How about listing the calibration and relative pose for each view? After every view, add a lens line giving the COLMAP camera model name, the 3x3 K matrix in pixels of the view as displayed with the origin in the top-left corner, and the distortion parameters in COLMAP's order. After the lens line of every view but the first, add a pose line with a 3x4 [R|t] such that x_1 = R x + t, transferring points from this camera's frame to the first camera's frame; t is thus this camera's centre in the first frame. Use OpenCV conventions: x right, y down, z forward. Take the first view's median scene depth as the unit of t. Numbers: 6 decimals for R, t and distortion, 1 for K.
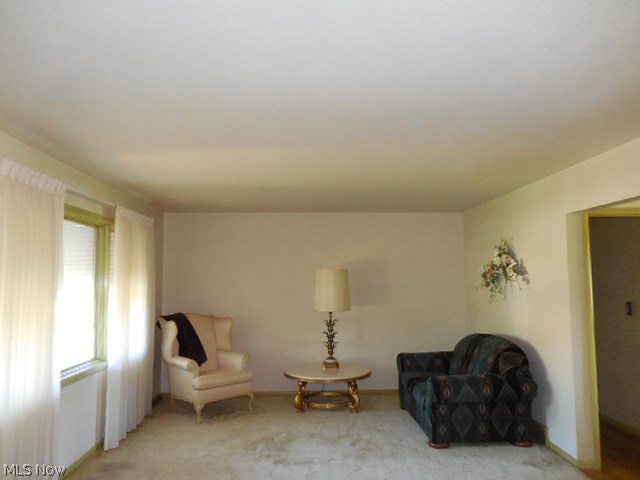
lens RADIAL K [[480.8, 0, 320.0], [0, 480.8, 240.0], [0, 0, 1]] dist [-0.005951, 0.002607]
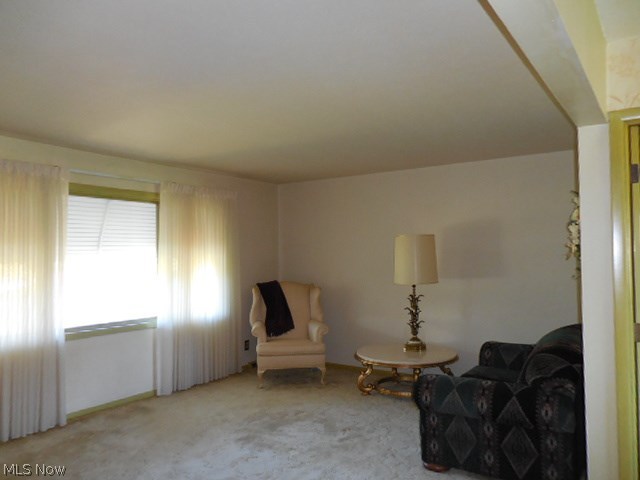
lens RADIAL K [[480.8, 0, 320.0], [0, 480.8, 240.0], [0, 0, 1]] dist [-0.005951, 0.002607]
pose [[0.816060, -0.015450, -0.577760, 0.445526], [0.047565, 0.998047, 0.040495, 0.034039], [0.576006, -0.060527, 0.815201, 0.261820]]
